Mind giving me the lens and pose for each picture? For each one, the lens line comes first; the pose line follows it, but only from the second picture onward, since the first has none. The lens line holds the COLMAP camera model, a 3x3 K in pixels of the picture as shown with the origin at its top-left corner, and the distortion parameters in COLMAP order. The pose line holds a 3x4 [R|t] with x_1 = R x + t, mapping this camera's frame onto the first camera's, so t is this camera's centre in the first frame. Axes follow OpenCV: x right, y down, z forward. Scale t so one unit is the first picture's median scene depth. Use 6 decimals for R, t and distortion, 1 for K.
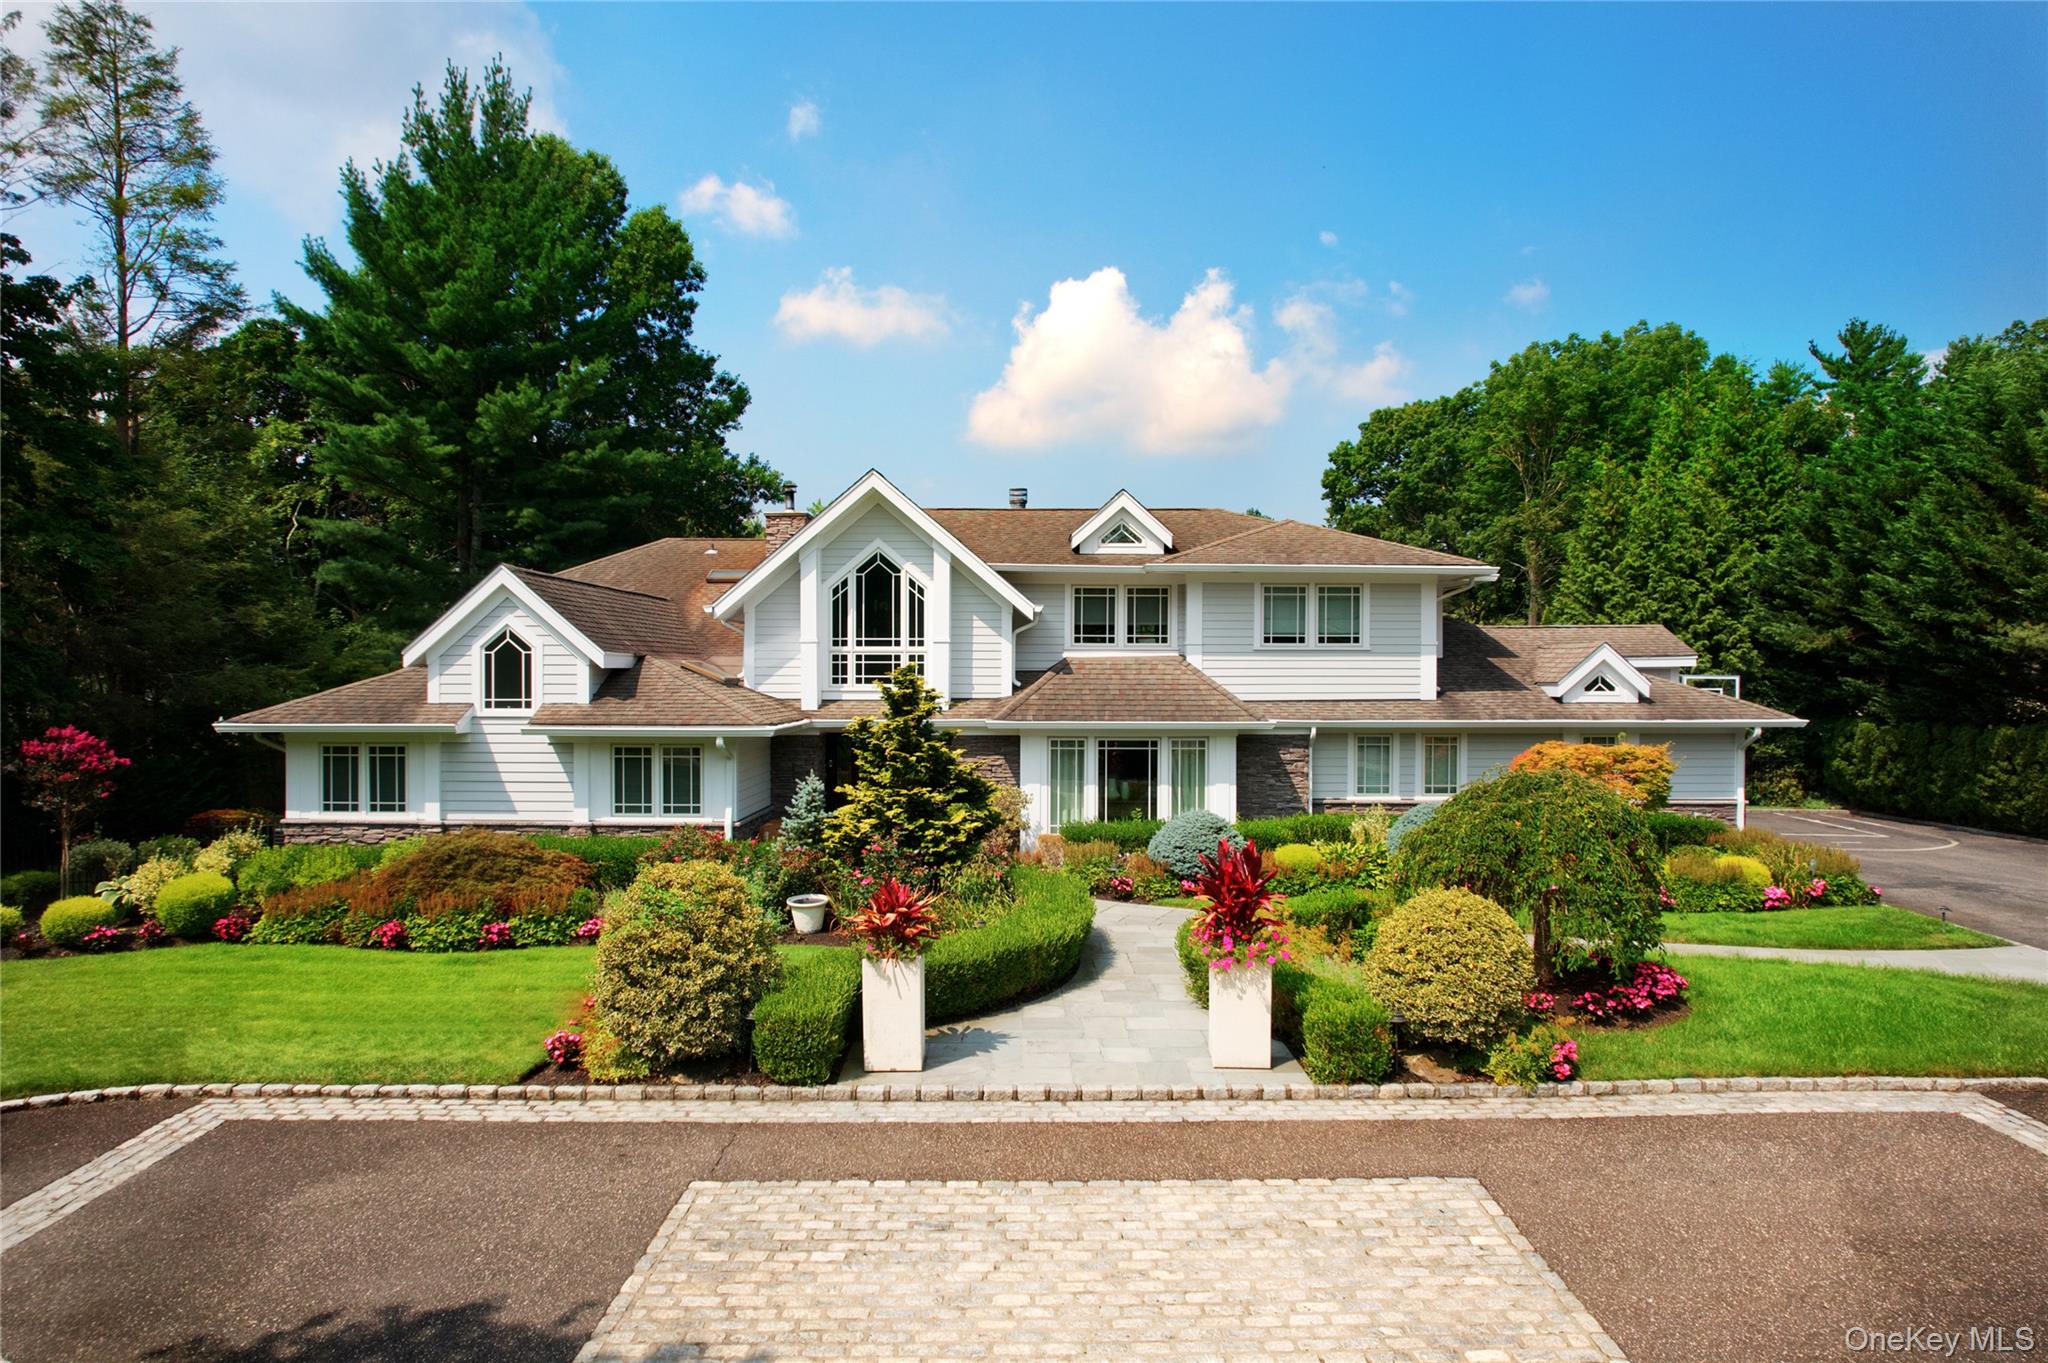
lens RADIAL K [[1302.6, 0, 1055.5], [0, 1302.6, 681.0], [0, 0, 1]] dist [-0.090084, 0.087001]
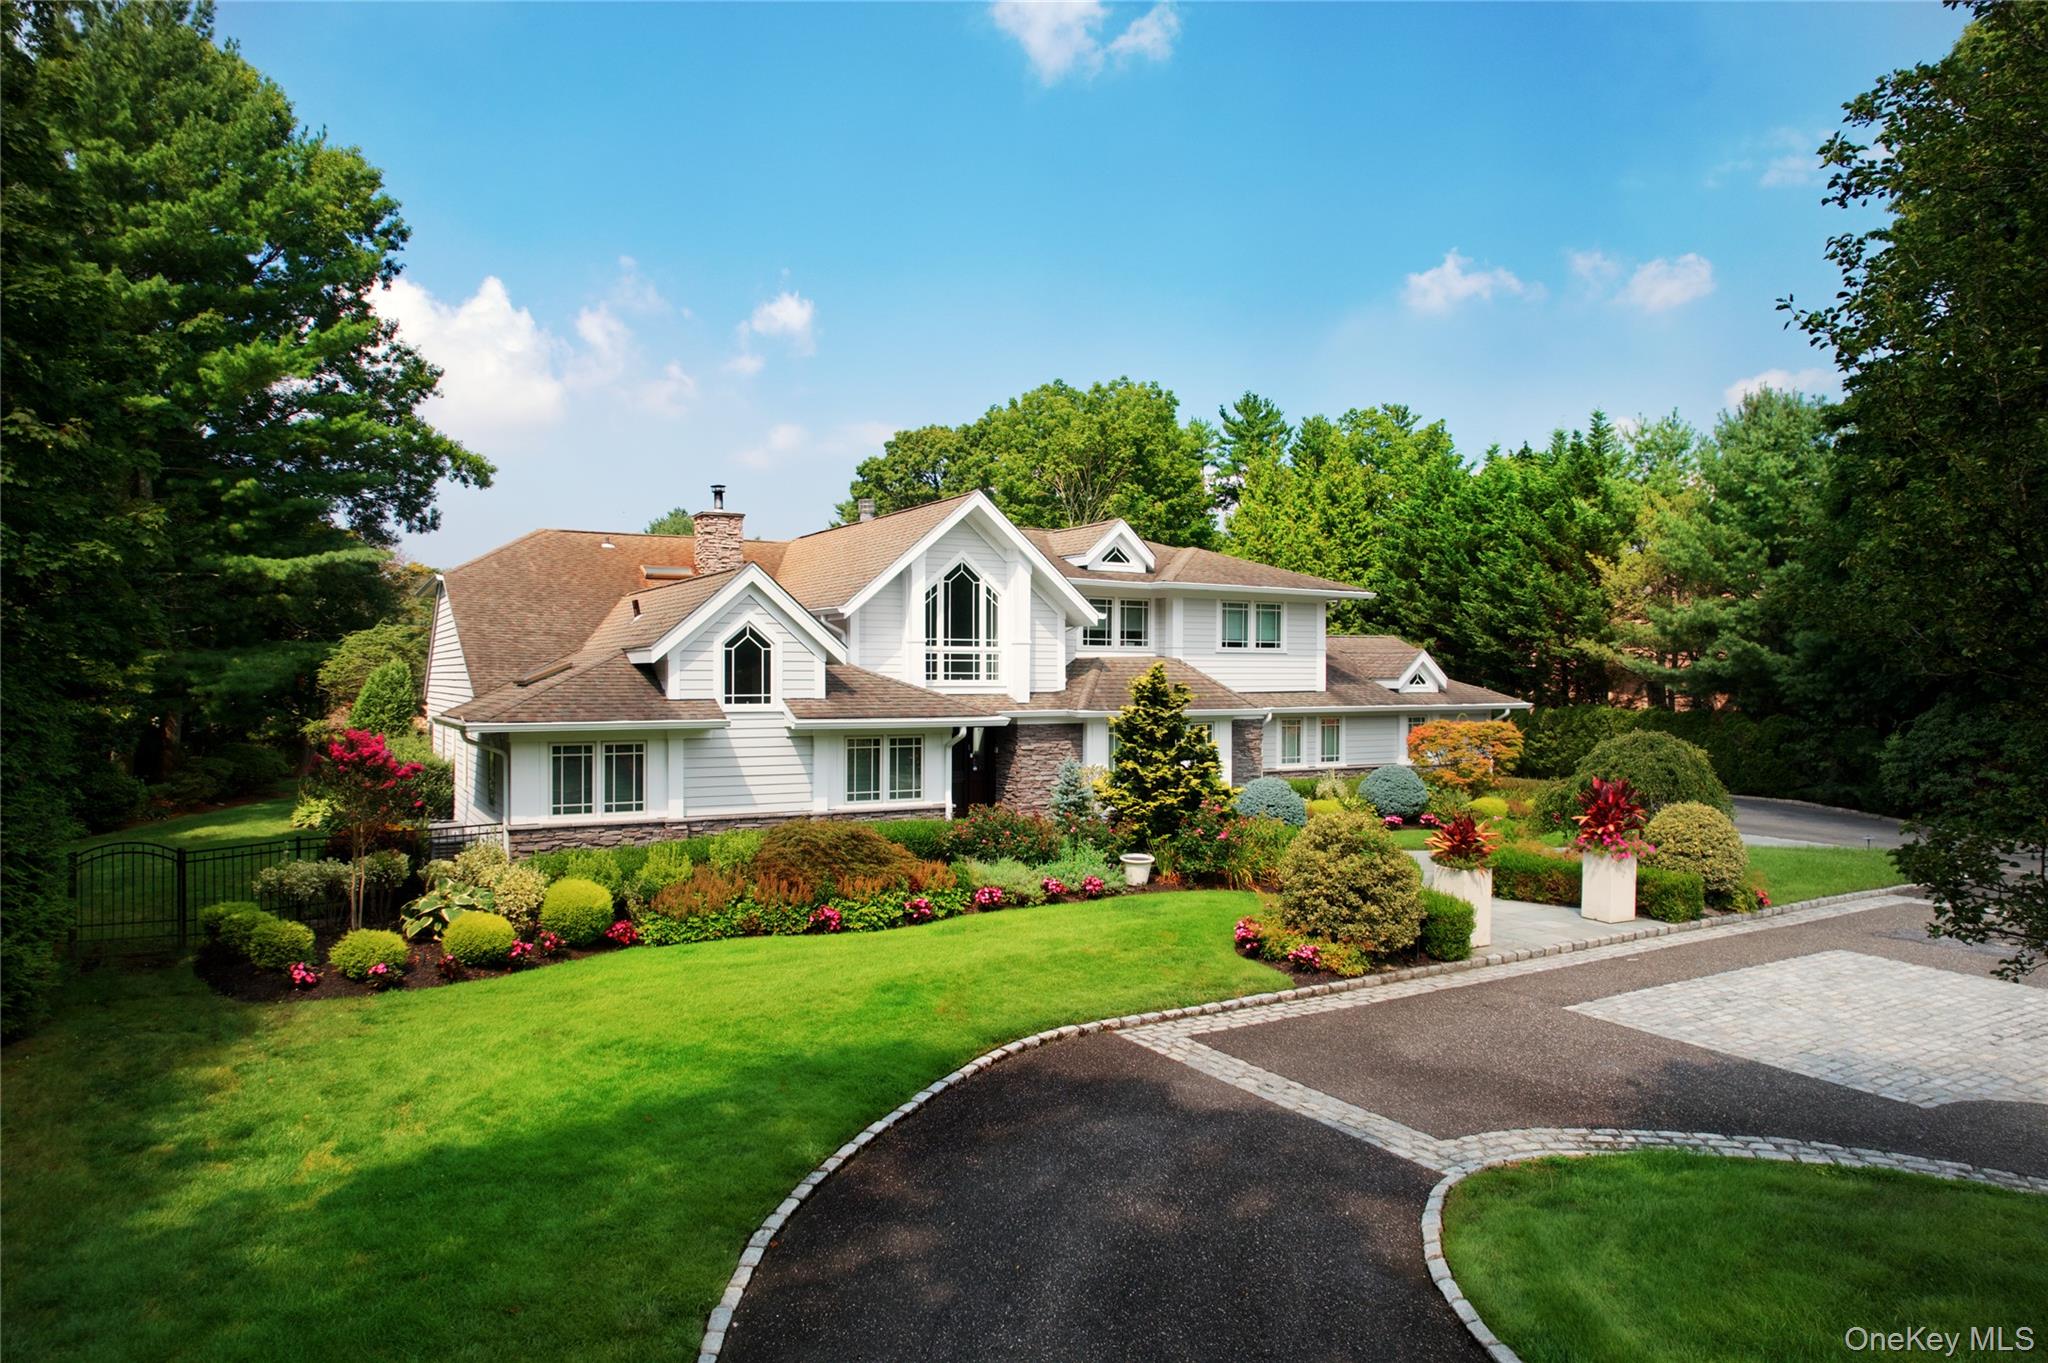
lens RADIAL K [[1291.9, 0, 1013.3], [0, 1291.9, 678.8], [0, 0, 1]] dist [-0.073168, 0.047358]
pose [[0.871272, -0.000914, 0.490799, -0.740519], [0.000921, 1.000000, 0.000227, 0.001447], [-0.490799, 0.000254, 0.871273, 0.006590]]
